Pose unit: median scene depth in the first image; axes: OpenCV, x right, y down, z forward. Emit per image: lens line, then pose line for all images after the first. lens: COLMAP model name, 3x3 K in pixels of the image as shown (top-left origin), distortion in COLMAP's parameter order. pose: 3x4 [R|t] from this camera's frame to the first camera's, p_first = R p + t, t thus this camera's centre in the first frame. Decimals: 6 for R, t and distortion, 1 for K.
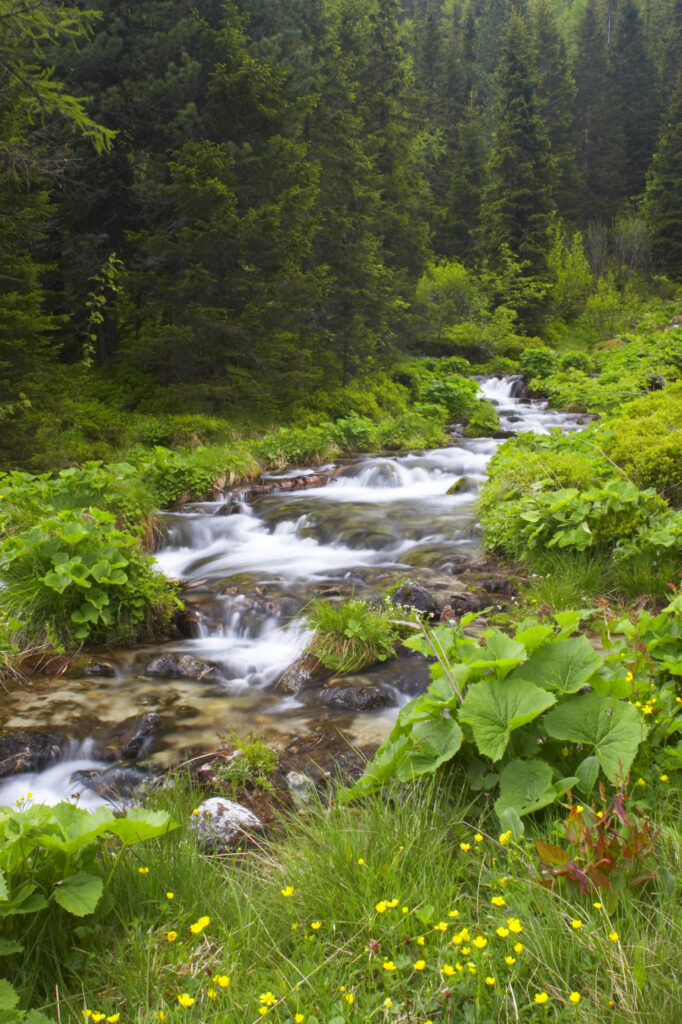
lens RADIAL K [[1027.1, 0, 343.4], [0, 1027.1, 510.6], [0, 0, 1]] dist [-0.055745, 0.000000]
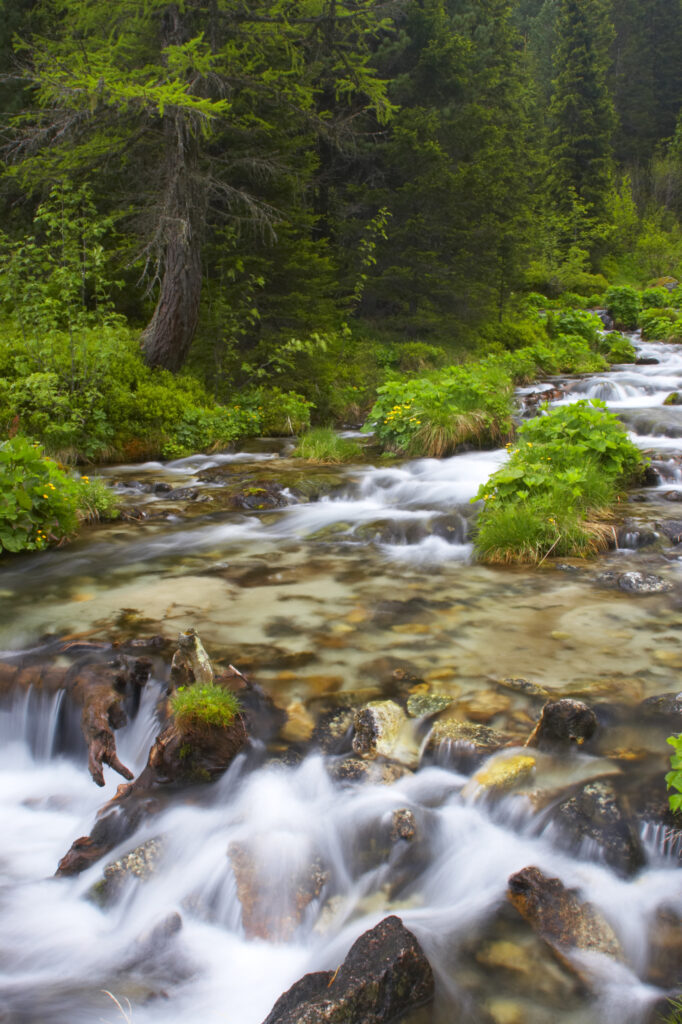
lens RADIAL K [[1027.1, 0, 338.4], [0, 1027.1, 512.5], [0, 0, 1]] dist [-0.055745, 0.000000]
pose [[0.999689, -0.003899, 0.024645, -0.116112], [0.002309, 0.997933, 0.064227, 0.011827], [-0.024845, -0.064150, 0.997631, -0.086918]]
